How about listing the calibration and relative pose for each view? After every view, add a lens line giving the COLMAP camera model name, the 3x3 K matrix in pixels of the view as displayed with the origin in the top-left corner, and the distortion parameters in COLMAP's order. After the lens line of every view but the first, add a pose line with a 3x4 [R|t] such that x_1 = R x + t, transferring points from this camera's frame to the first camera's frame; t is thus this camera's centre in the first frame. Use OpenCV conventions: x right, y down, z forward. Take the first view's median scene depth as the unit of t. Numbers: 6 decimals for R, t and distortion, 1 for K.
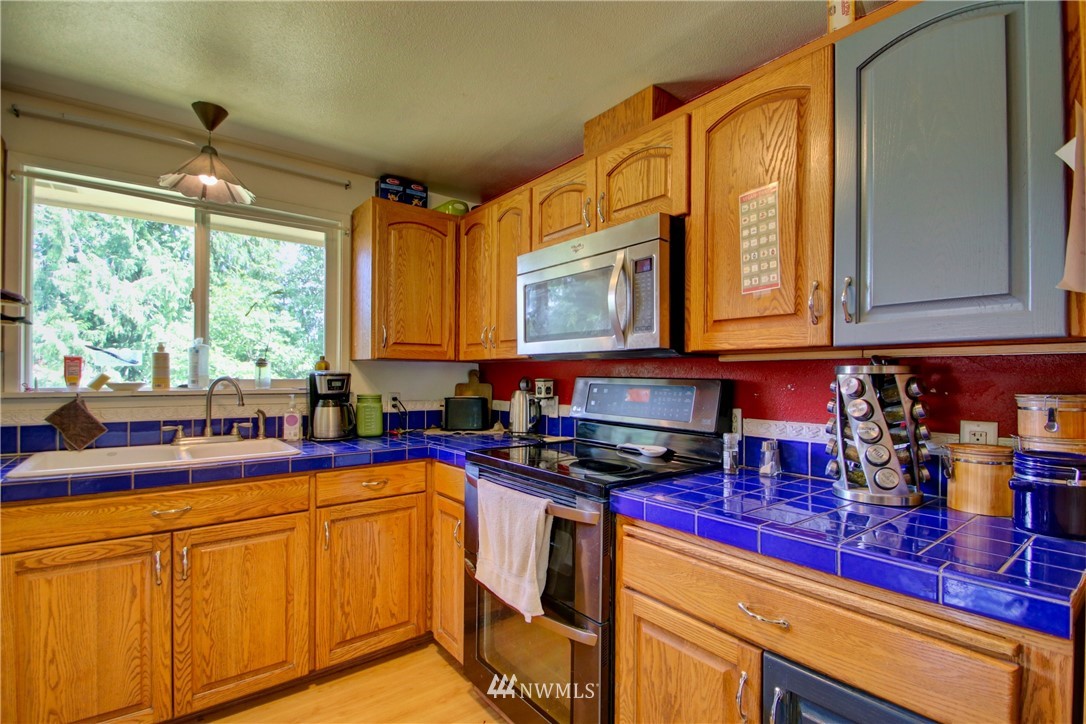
lens RADIAL K [[508.6, 0, 547.8], [0, 508.6, 375.2], [0, 0, 1]] dist [0.013439, -0.016470]
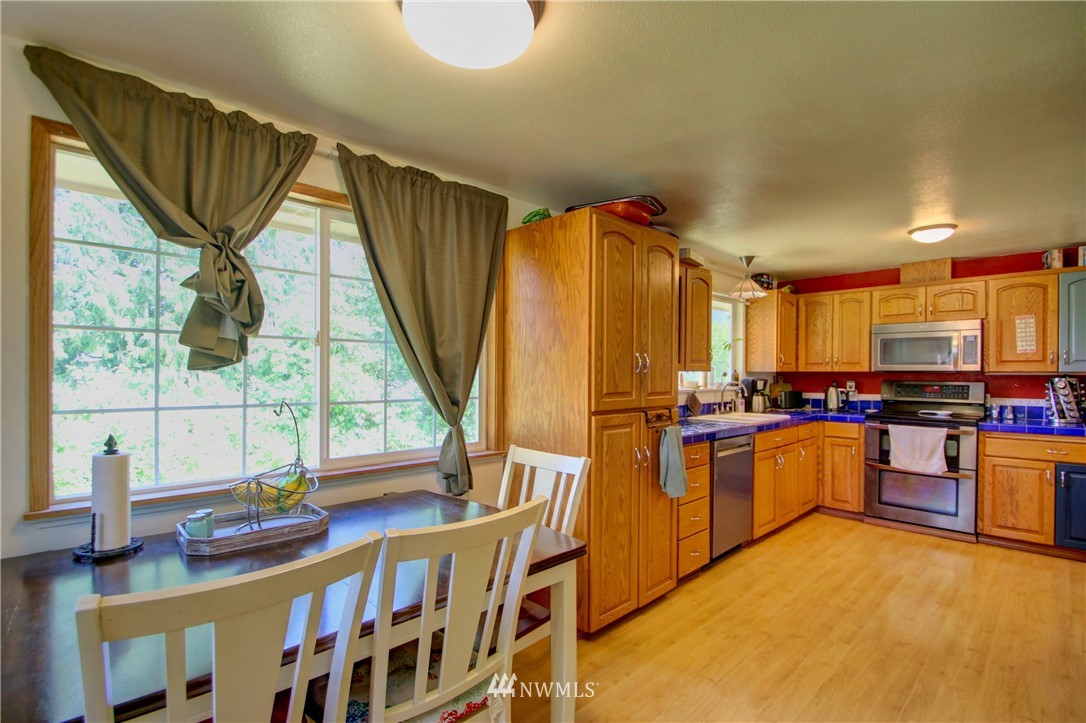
lens RADIAL K [[508.6, 0, 552.9], [0, 508.6, 375.0], [0, 0, 1]] dist [0.013439, -0.016470]
pose [[0.993656, -0.005716, 0.112313, -1.731136], [0.004793, 0.999952, 0.008492, -0.048913], [-0.112356, -0.007900, 0.993637, -1.043956]]
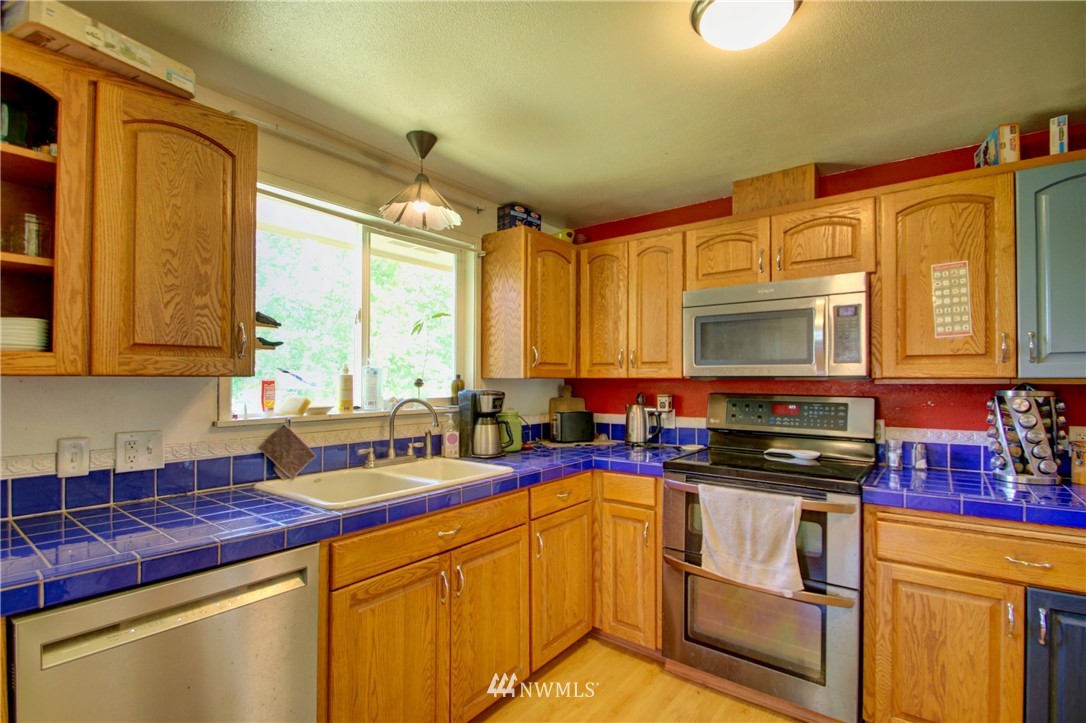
lens RADIAL K [[508.6, 0, 550.4], [0, 508.6, 375.0], [0, 0, 1]] dist [0.013439, -0.016470]
pose [[0.969512, -0.002804, 0.245028, -0.671008], [0.004434, 0.999972, -0.006103, -0.038515], [-0.245004, 0.007003, 0.969497, -0.050687]]
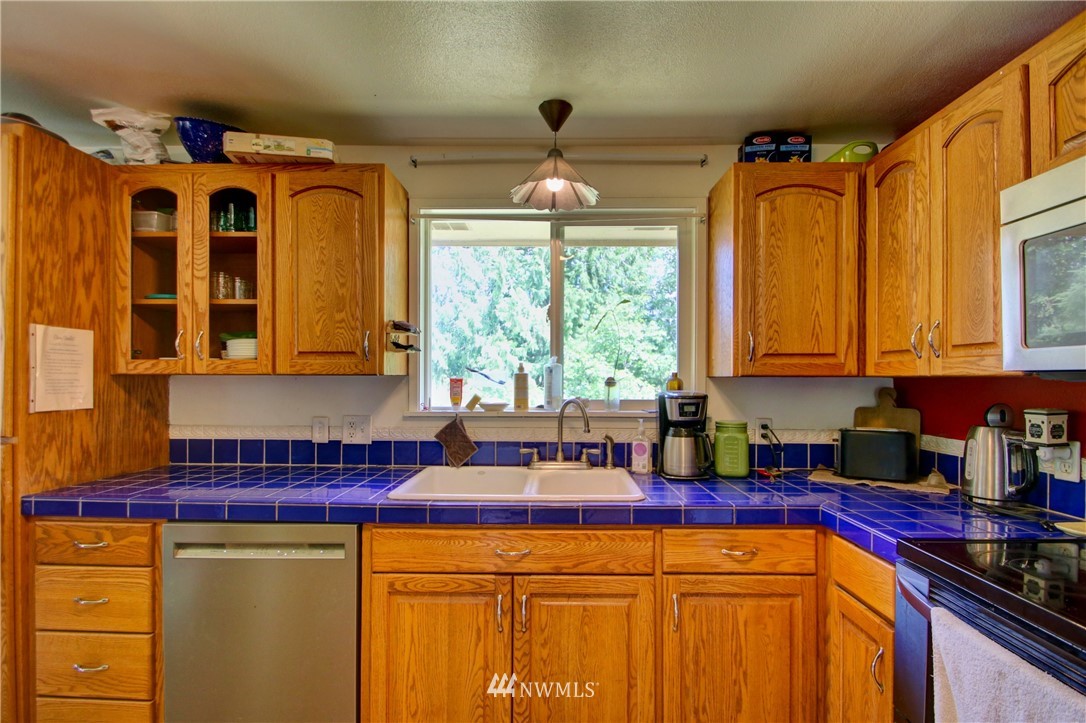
lens RADIAL K [[508.6, 0, 548.2], [0, 508.6, 376.8], [0, 0, 1]] dist [0.013439, -0.016470]
pose [[0.774021, -0.006090, -0.633130, -0.096571], [0.002510, 0.999975, -0.006550, -0.033036], [0.633154, 0.003481, 0.774018, 0.287360]]
